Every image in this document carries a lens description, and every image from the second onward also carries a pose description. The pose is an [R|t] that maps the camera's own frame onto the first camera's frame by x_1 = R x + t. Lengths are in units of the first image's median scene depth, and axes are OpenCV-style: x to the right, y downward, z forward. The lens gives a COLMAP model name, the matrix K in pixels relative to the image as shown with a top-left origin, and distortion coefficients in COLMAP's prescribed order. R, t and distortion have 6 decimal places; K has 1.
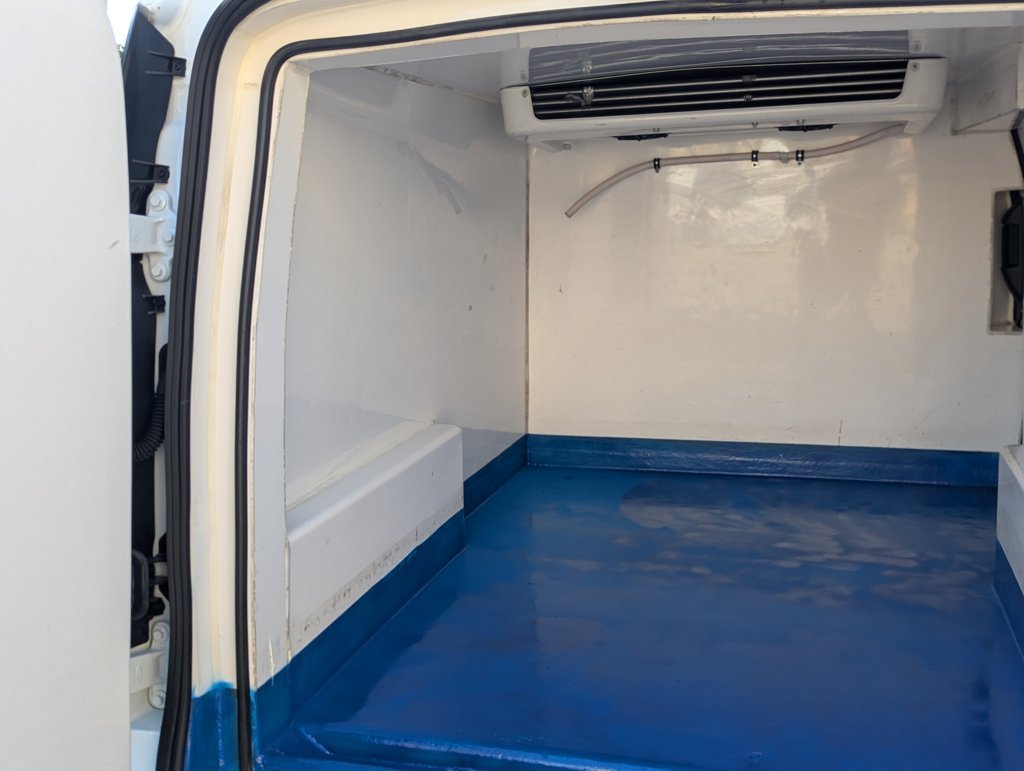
lens RADIAL K [[1082.2, 0, 512.0], [0, 1082.2, 385.5], [0, 0, 1]] dist [0.083528, -0.168374]
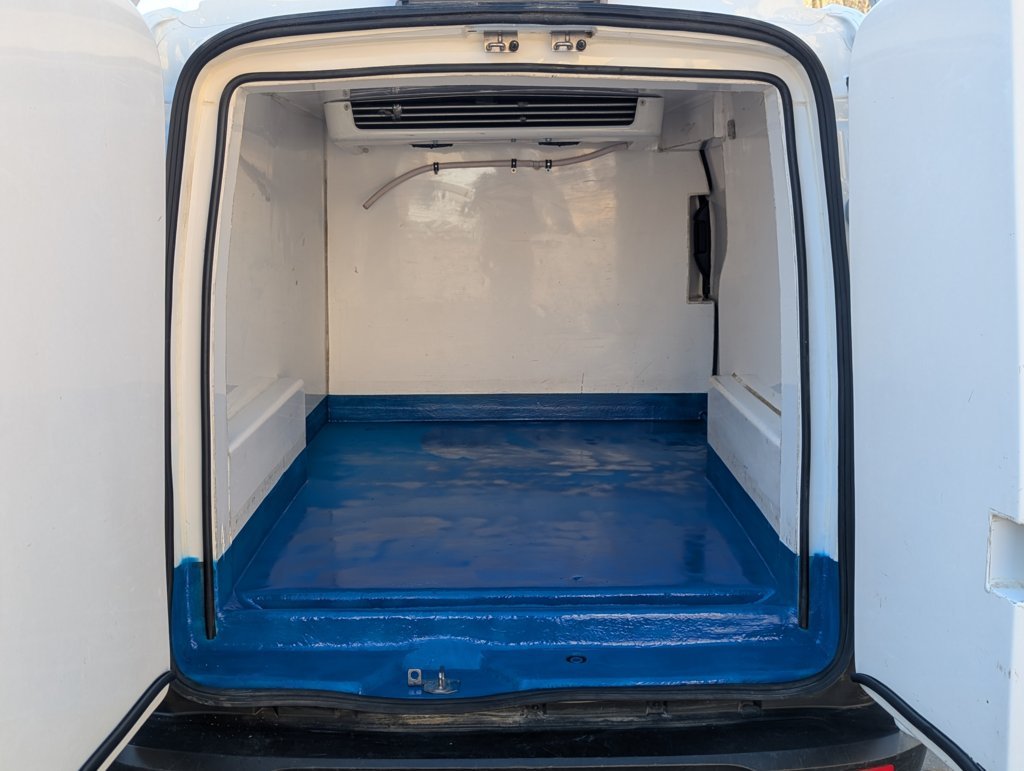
lens RADIAL K [[1082.2, 0, 512.0], [0, 1082.2, 385.5], [0, 0, 1]] dist [0.083528, -0.168374]
pose [[0.958824, -0.030098, 0.282403, -0.163568], [0.029822, 0.999541, 0.005276, 0.044671], [-0.282432, 0.003363, 0.959281, -0.230326]]
